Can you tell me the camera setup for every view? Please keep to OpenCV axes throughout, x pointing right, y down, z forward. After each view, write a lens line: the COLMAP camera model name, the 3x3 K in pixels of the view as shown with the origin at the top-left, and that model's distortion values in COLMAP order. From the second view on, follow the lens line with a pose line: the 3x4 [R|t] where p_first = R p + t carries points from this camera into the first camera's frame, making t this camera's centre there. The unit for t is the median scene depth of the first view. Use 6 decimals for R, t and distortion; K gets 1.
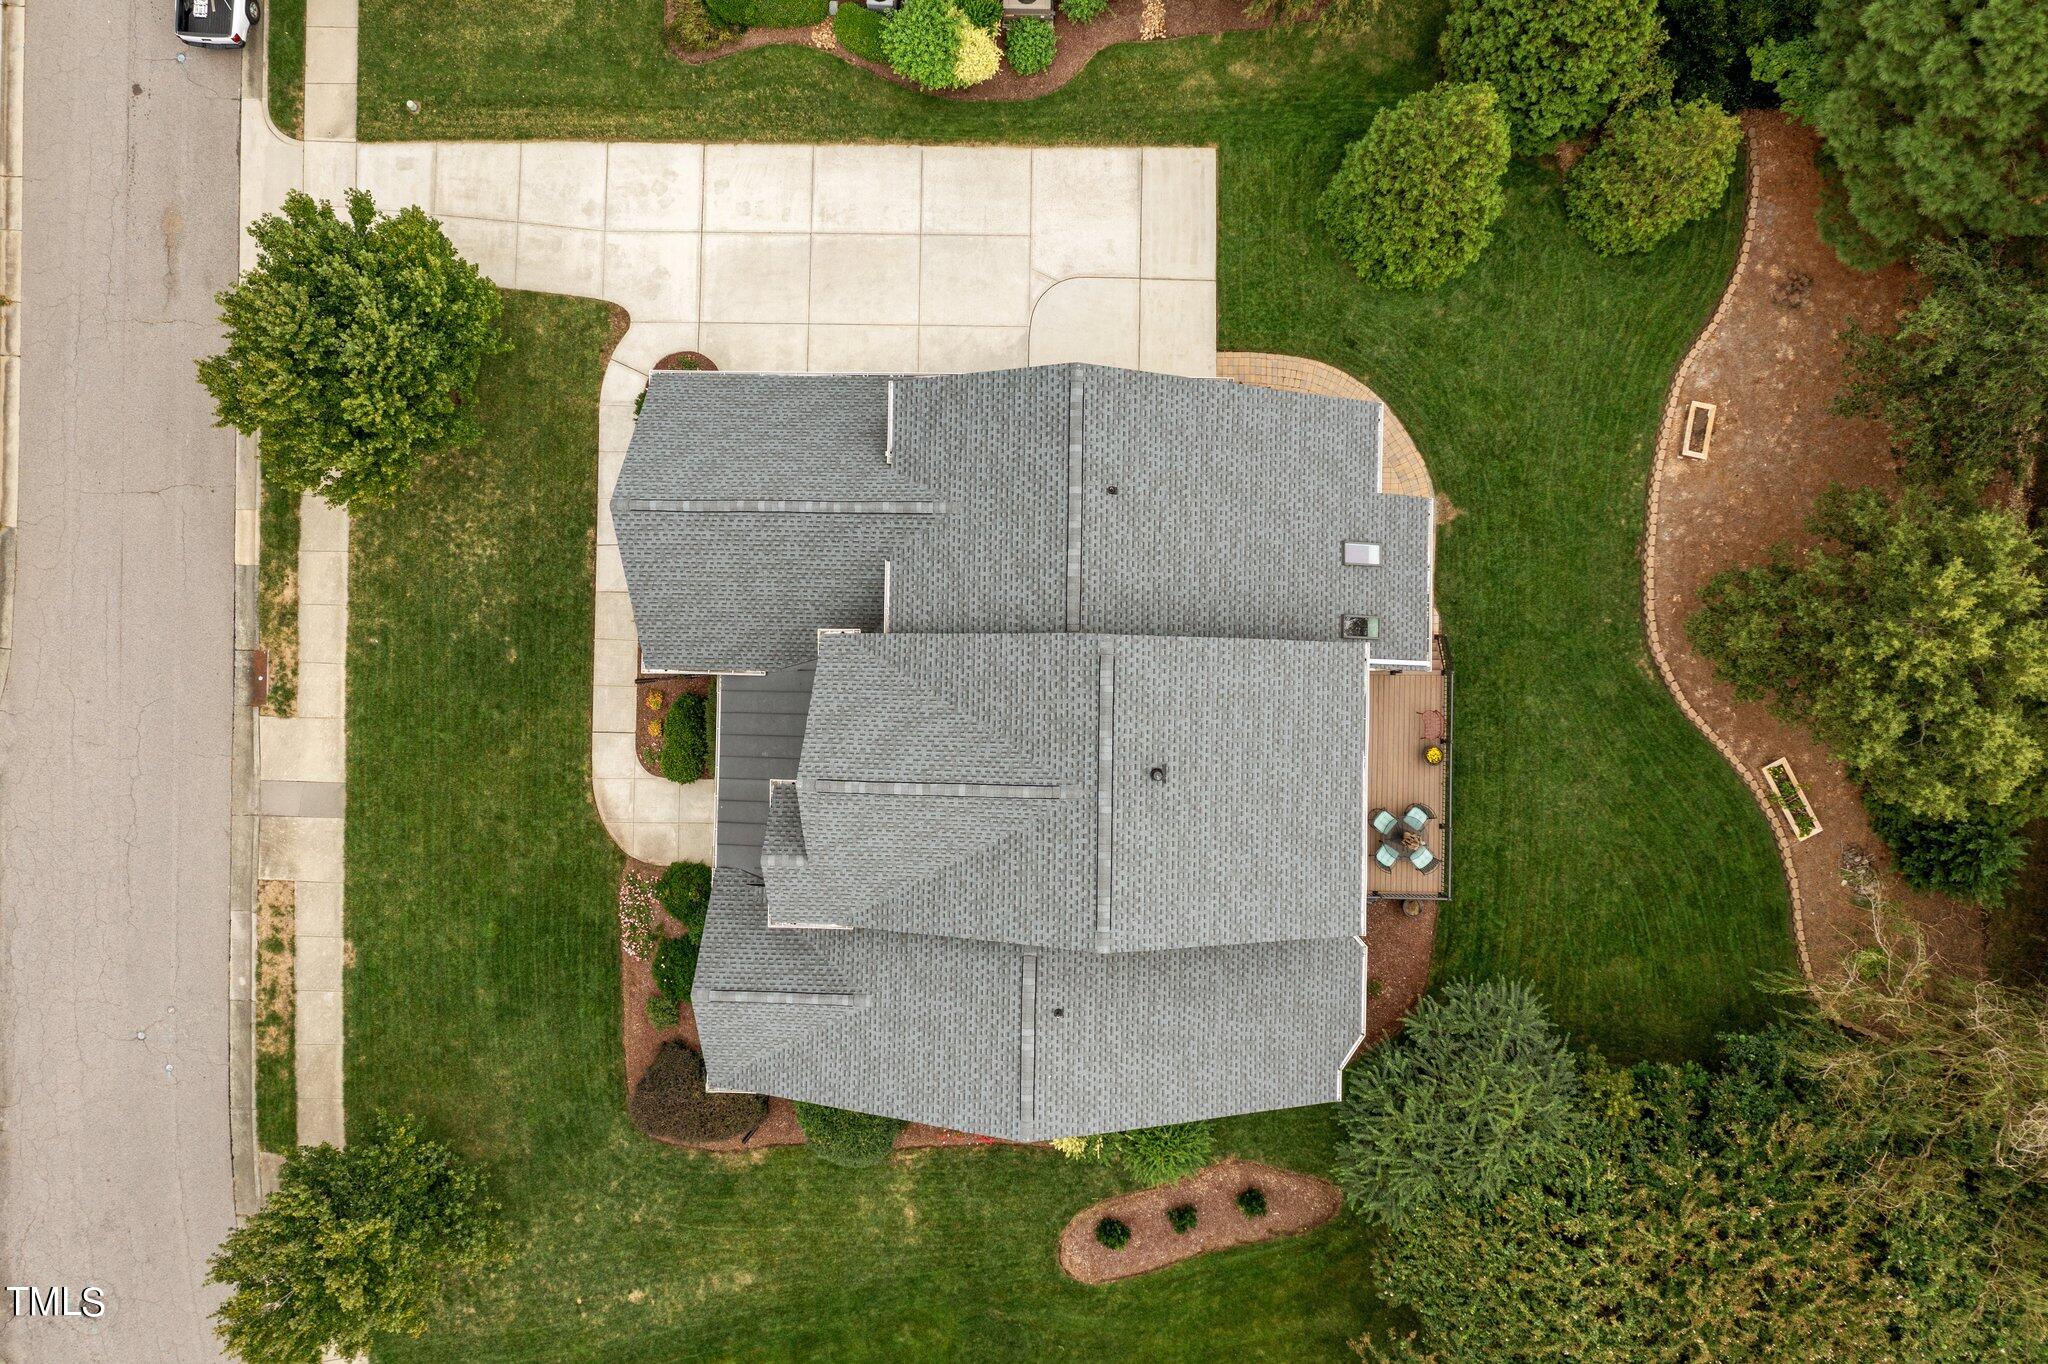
lens RADIAL K [[1629.8, 0, 1021.5], [0, 1629.8, 671.5], [0, 0, 1]] dist [-0.003697, 0.005692]
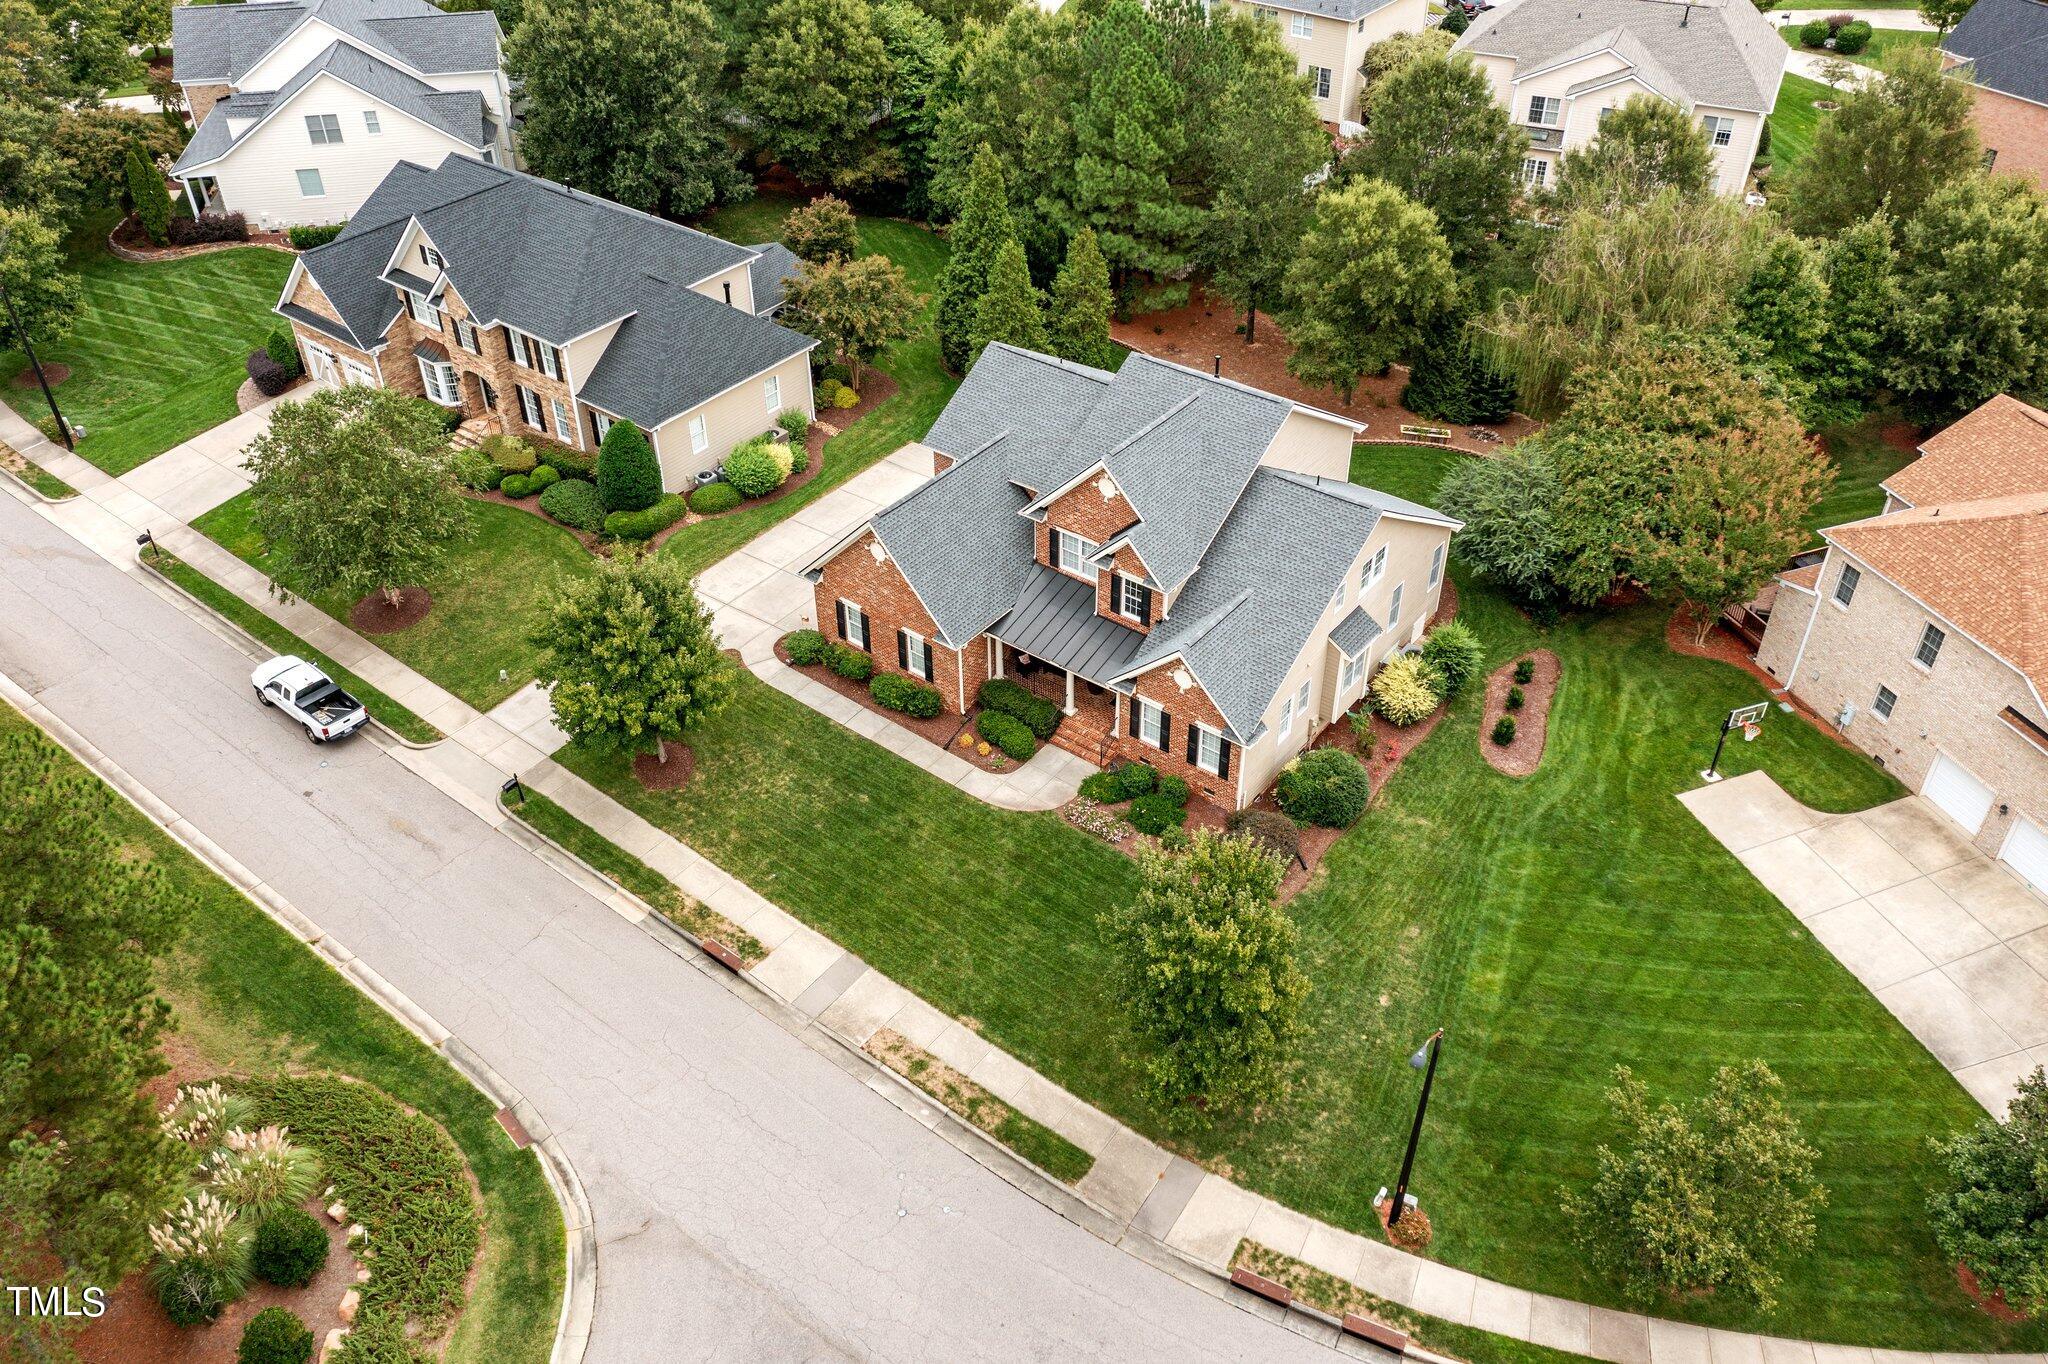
lens RADIAL K [[1606.1, 0, 1024.0], [0, 1606.1, 689.3], [0, 0, 1]] dist [-0.004645, -0.002338]
pose [[0.594301, -0.489206, 0.638345, -0.955862], [0.804081, 0.377361, -0.459405, 0.601726], [-0.016143, 0.786306, 0.617627, 0.183763]]
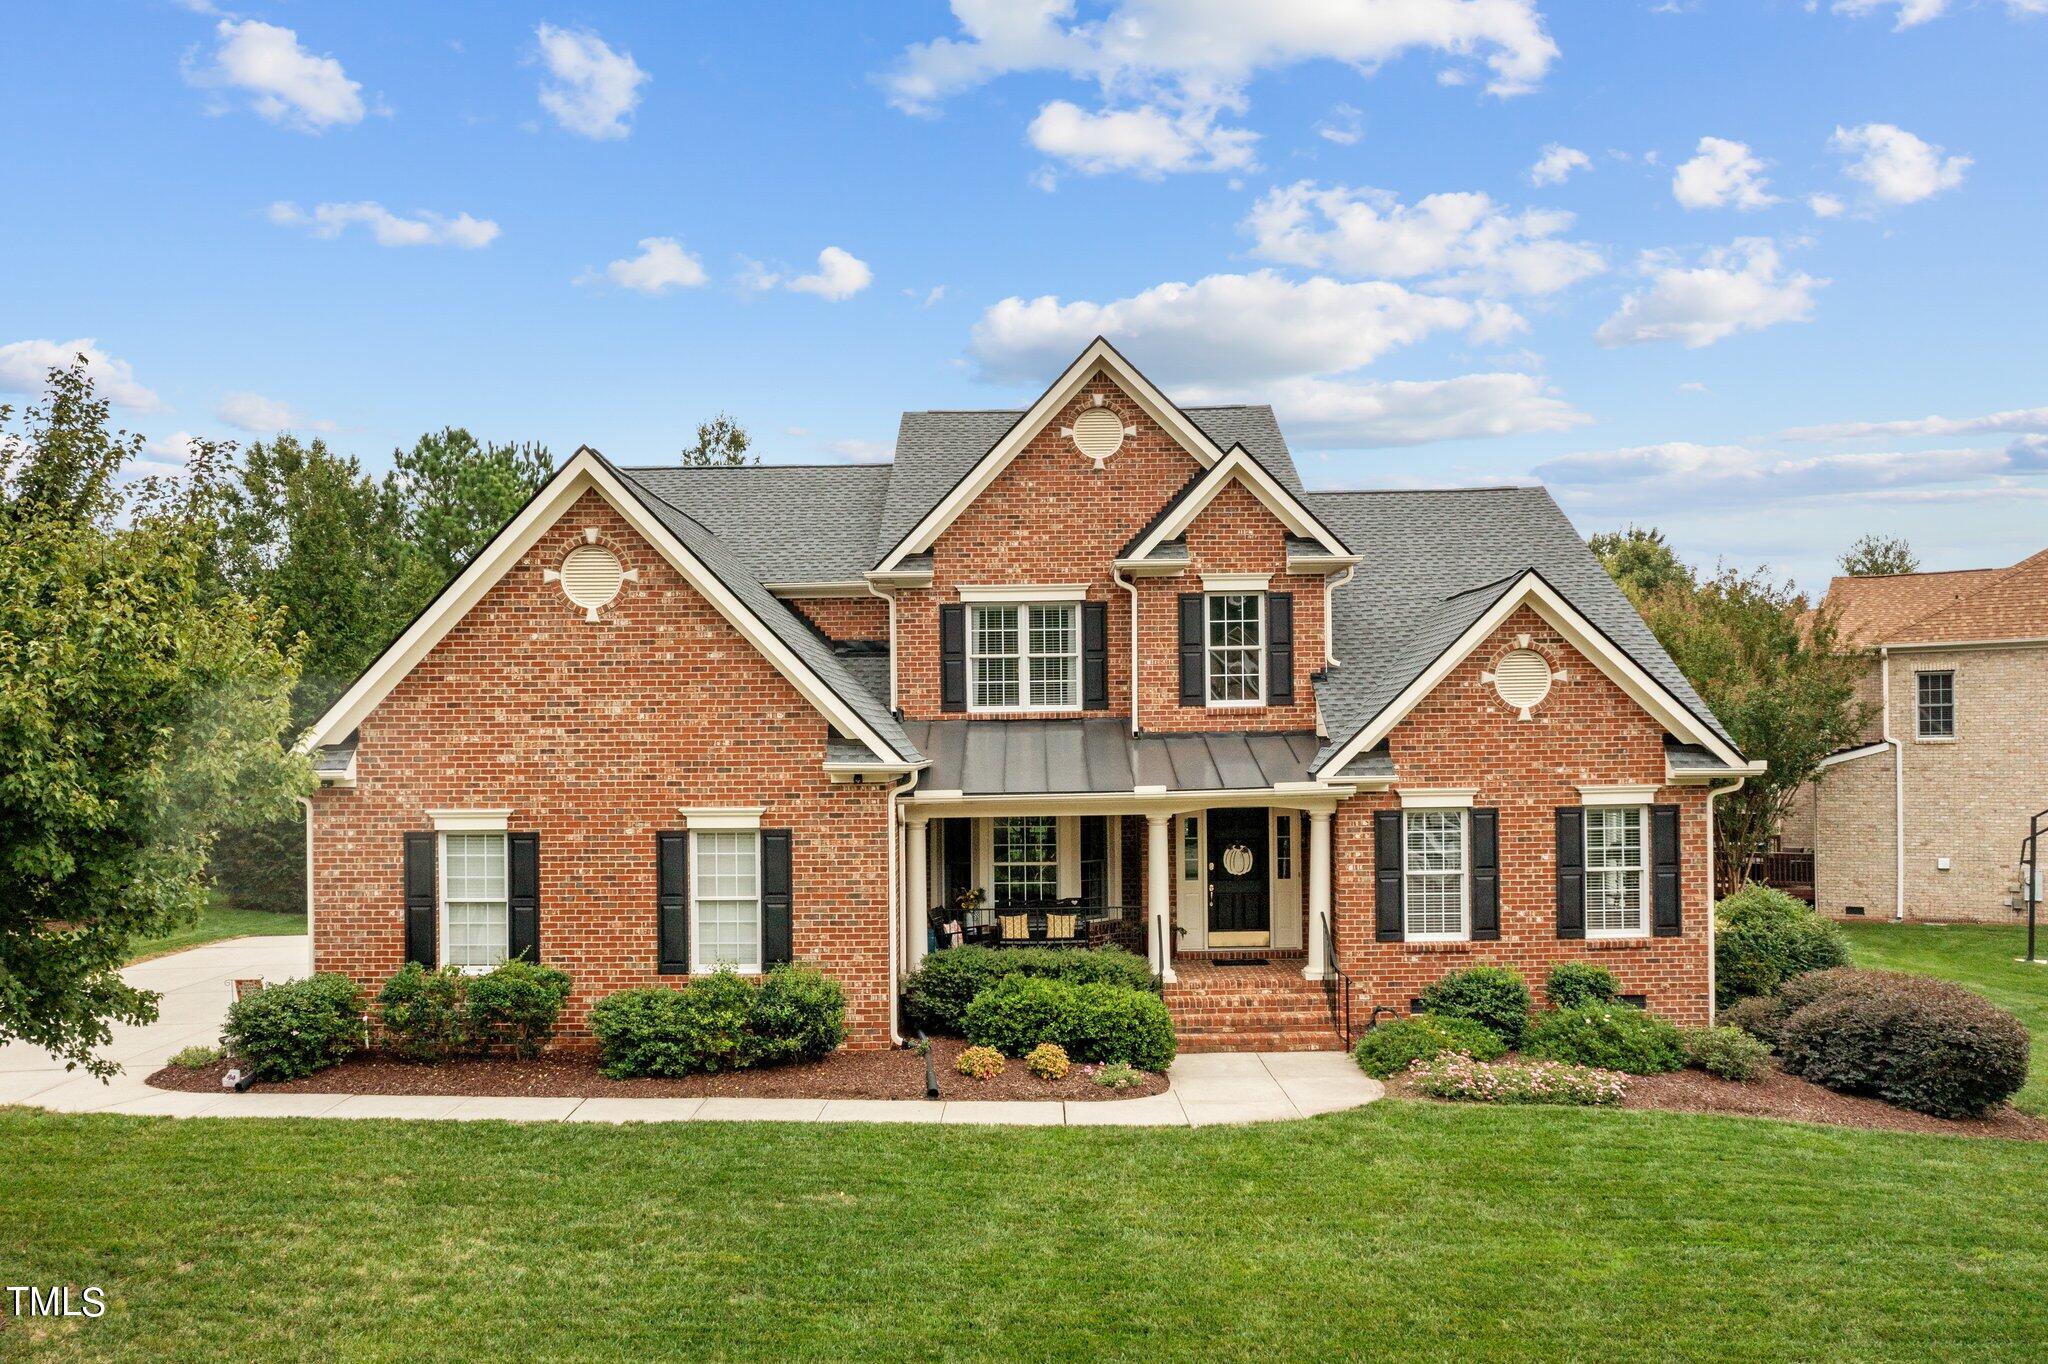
lens RADIAL K [[1641.3, 0, 1023.0], [0, 1641.3, 822.8], [0, 0, 1]] dist [-0.009088, 0.005786]
pose [[-0.013658, -0.039135, 0.999141, -0.617622], [0.999907, -0.000697, 0.013641, 0.021726], [0.000162, 0.999234, 0.039141, 0.899137]]
